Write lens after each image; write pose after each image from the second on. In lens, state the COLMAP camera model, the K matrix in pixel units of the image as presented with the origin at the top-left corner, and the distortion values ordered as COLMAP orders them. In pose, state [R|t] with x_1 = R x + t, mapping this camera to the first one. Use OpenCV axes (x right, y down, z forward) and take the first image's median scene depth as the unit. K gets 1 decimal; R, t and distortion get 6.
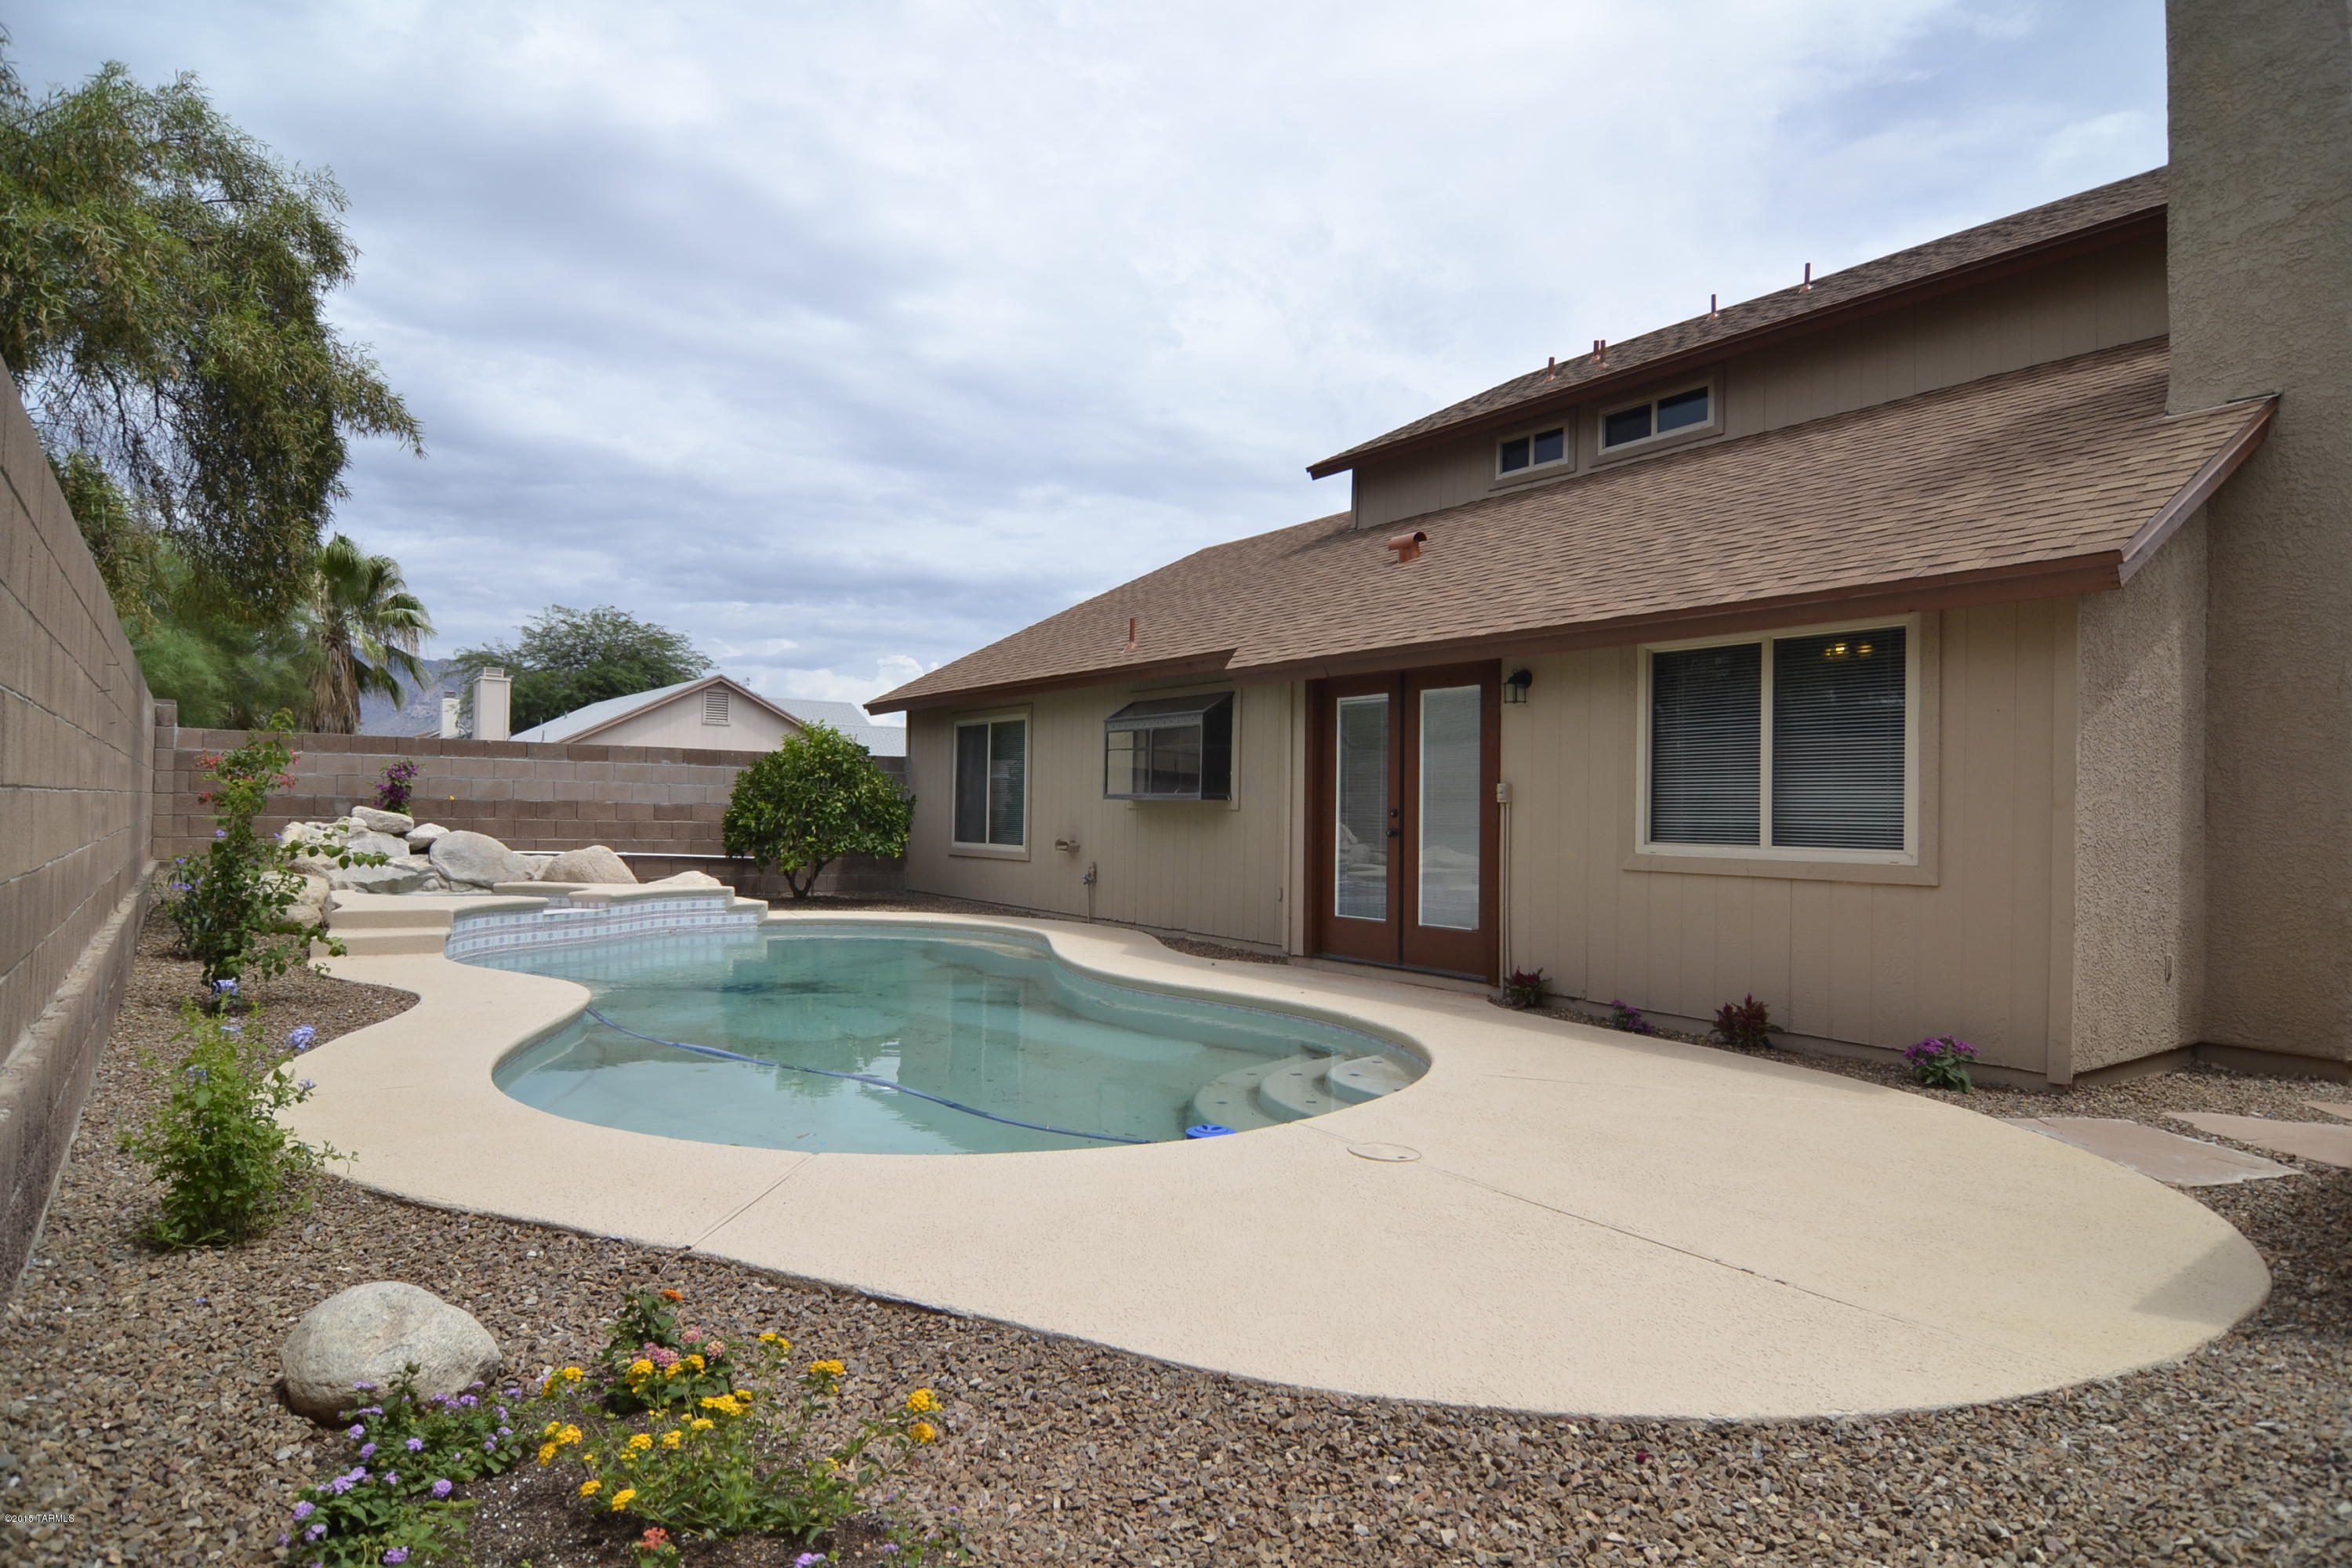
lens RADIAL K [[1275.4, 0, 1175.3], [0, 1275.4, 790.6], [0, 0, 1]] dist [-0.010974, -0.007742]
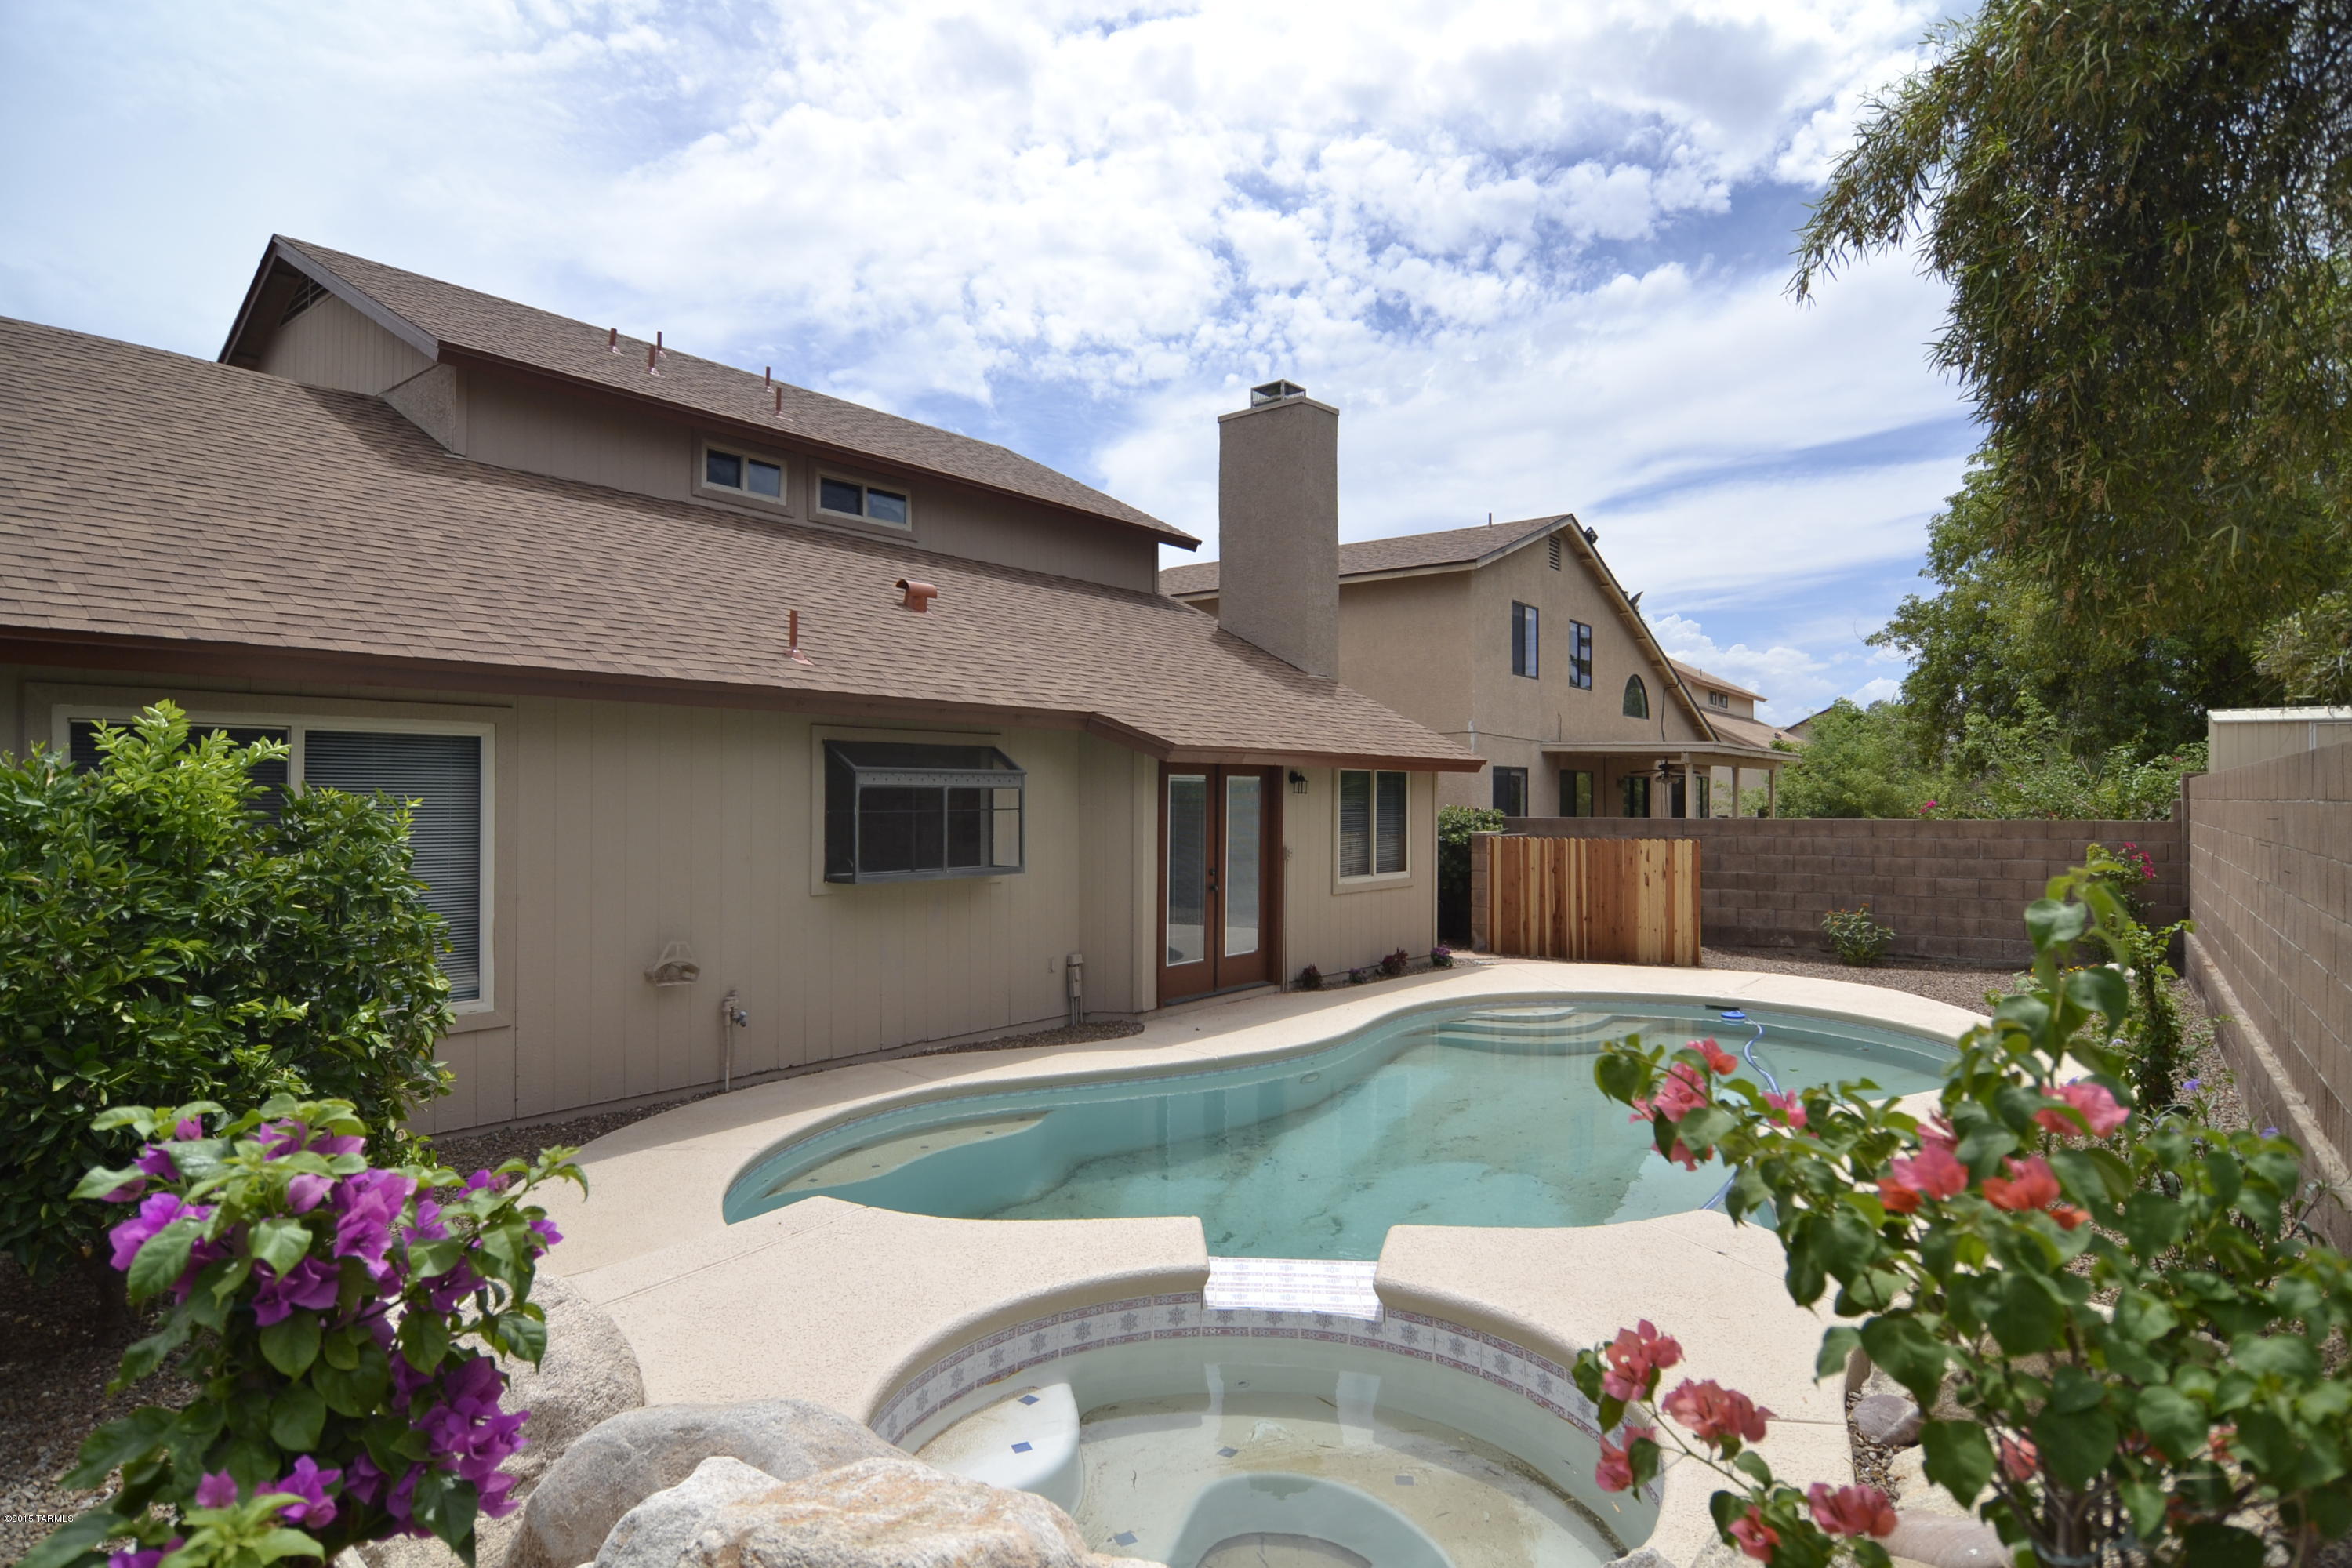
lens RADIAL K [[1275.4, 0, 1175.3], [0, 1275.4, 786.0], [0, 0, 1]] dist [-0.010974, -0.007742]
pose [[-0.262940, -0.007050, 0.964786, -0.990334], [-0.018269, 0.999830, 0.002327, -0.066209], [-0.964639, -0.017014, -0.263024, 1.322791]]
